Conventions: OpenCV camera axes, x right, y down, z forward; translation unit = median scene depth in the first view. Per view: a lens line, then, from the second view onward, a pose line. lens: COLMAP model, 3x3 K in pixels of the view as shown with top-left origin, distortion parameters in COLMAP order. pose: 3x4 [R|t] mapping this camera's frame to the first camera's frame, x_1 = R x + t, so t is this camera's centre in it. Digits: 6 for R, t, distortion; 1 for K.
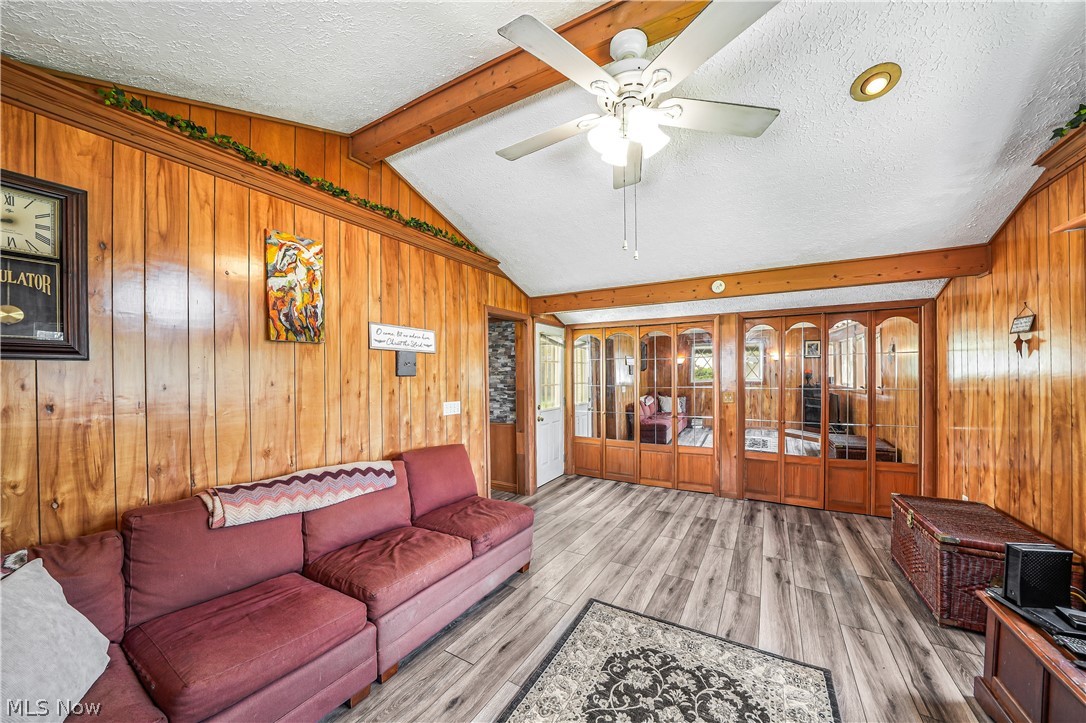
lens RADIAL K [[374.7, 0, 548.1], [0, 374.7, 380.4], [0, 0, 1]] dist [-0.005938, -0.000165]
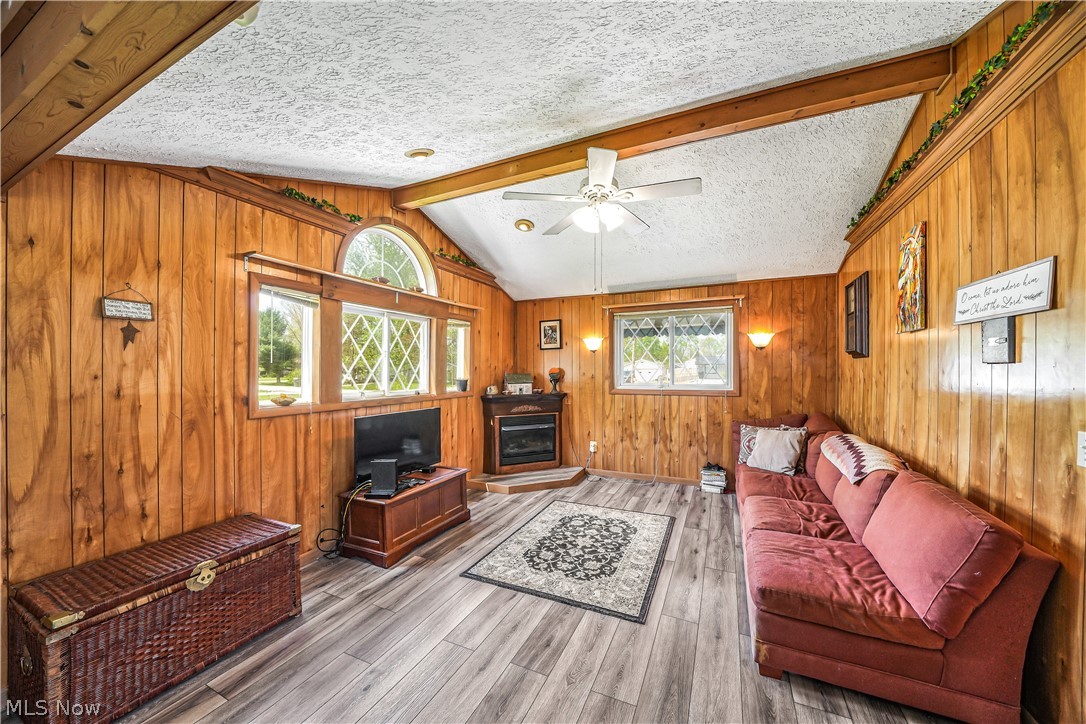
lens RADIAL K [[374.7, 0, 545.2], [0, 374.7, 365.6], [0, 0, 1]] dist [-0.005938, -0.000165]
pose [[-0.996052, 0.007322, -0.088466, 0.529665], [0.007143, 0.999972, 0.002339, -0.023582], [0.088480, 0.001697, -0.996076, 2.348537]]
